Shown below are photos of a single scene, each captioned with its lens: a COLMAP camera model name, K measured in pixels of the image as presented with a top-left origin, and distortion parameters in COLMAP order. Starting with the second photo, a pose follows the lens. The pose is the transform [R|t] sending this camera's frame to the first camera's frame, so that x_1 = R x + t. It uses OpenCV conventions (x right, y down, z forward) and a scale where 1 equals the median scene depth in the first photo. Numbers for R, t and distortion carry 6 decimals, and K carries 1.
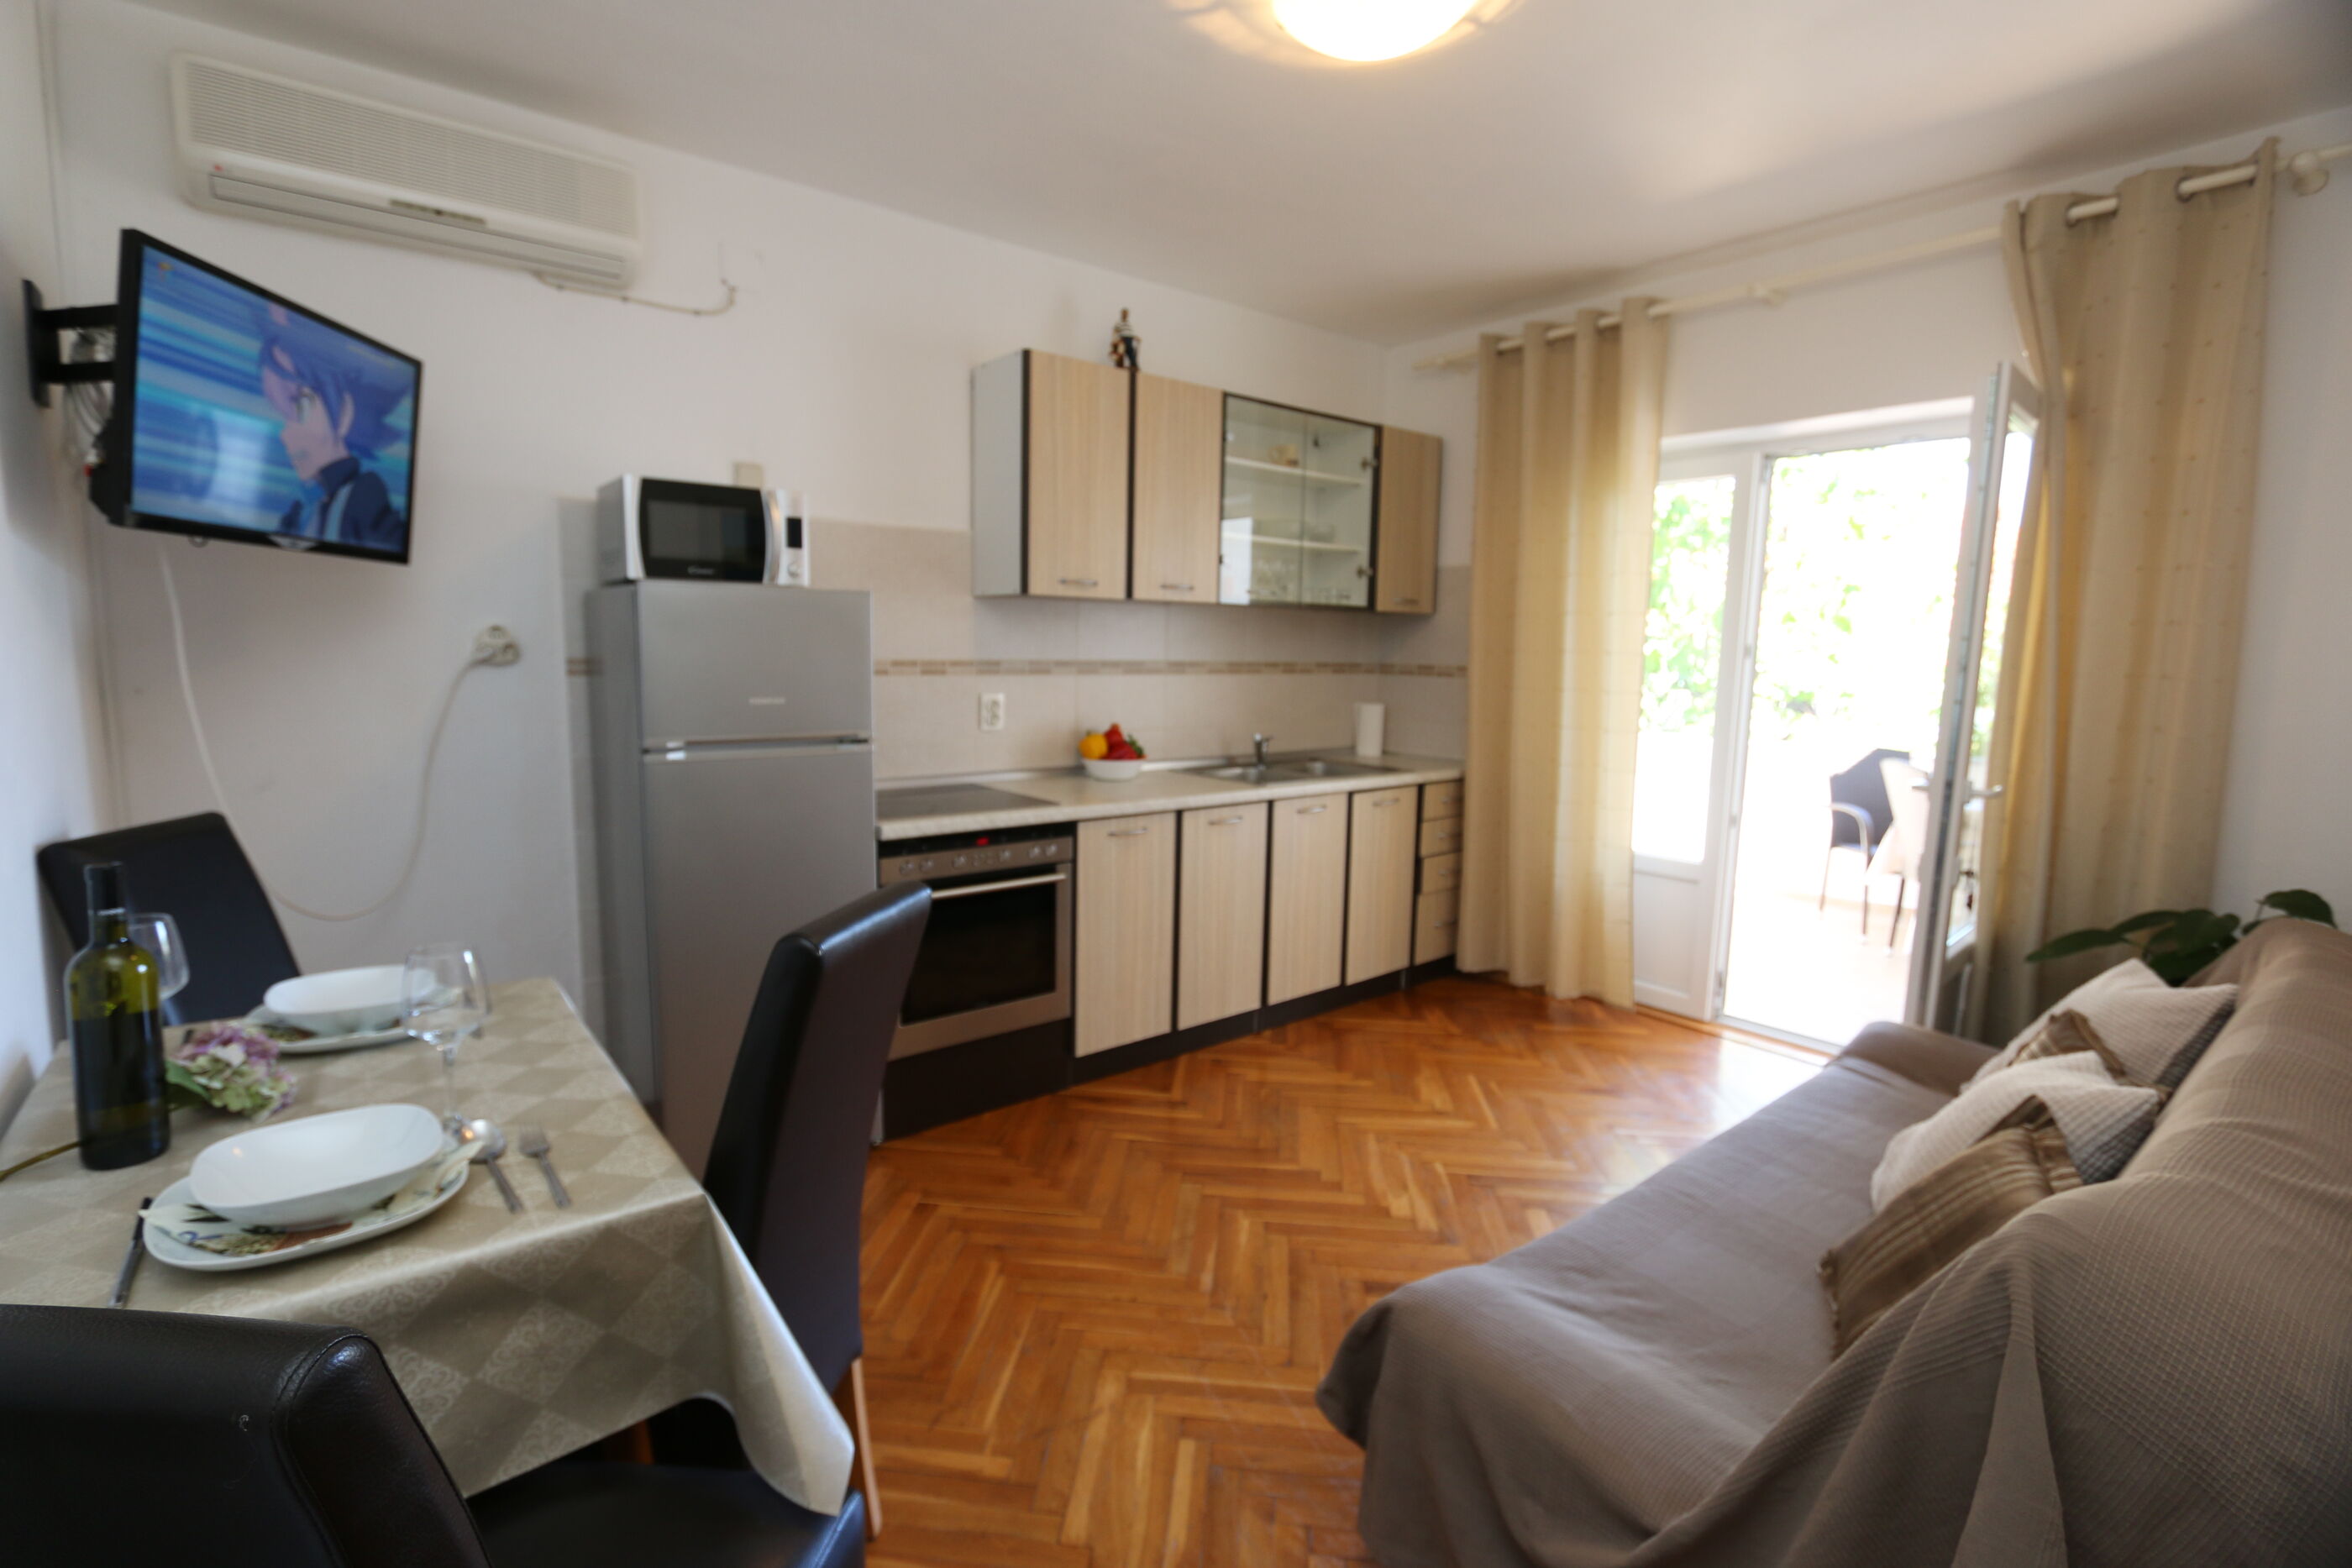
lens RADIAL K [[1072.6, 0, 1176.0], [0, 1072.6, 784.0], [0, 0, 1]] dist [-0.000904, -0.000218]
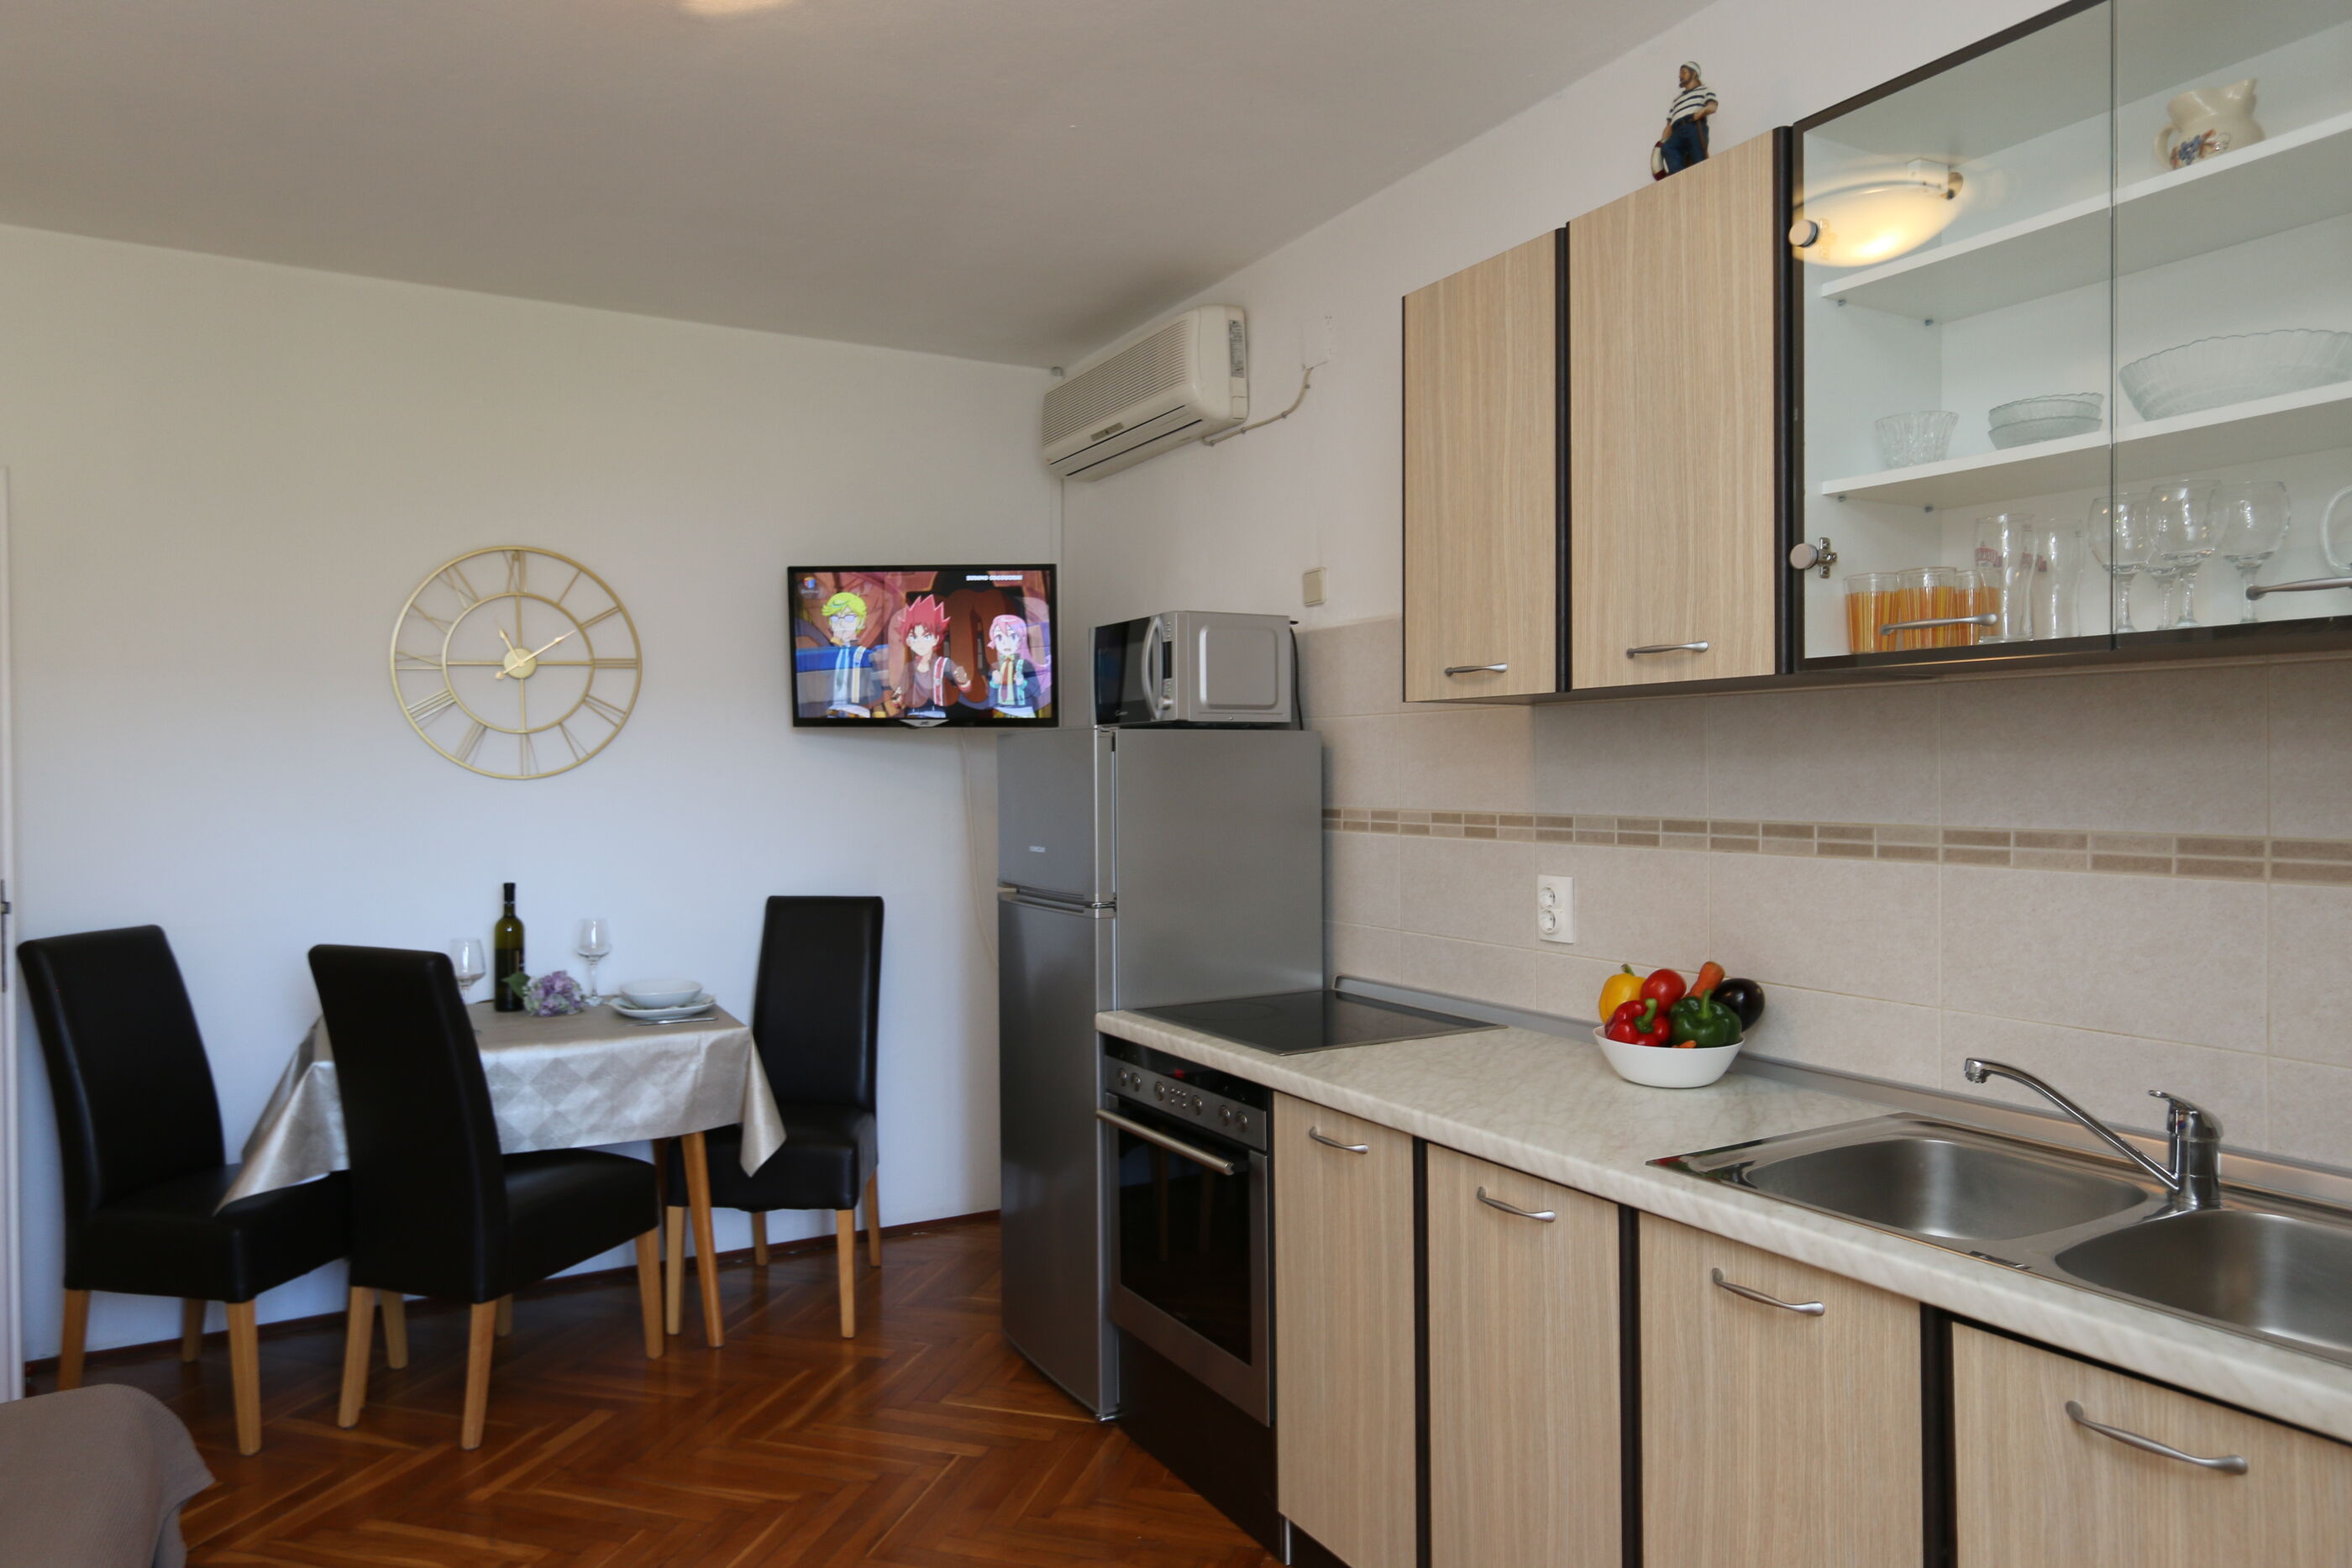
lens RADIAL K [[1535.5, 0, 1176.0], [0, 1535.5, 784.0], [0, 0, 1]] dist [-0.001102, 0.000388]
pose [[-0.191185, -0.003653, -0.981547, 0.703046], [-0.122079, 0.992317, 0.020085, -0.133562], [0.973933, 0.123667, -0.190162, 1.037520]]
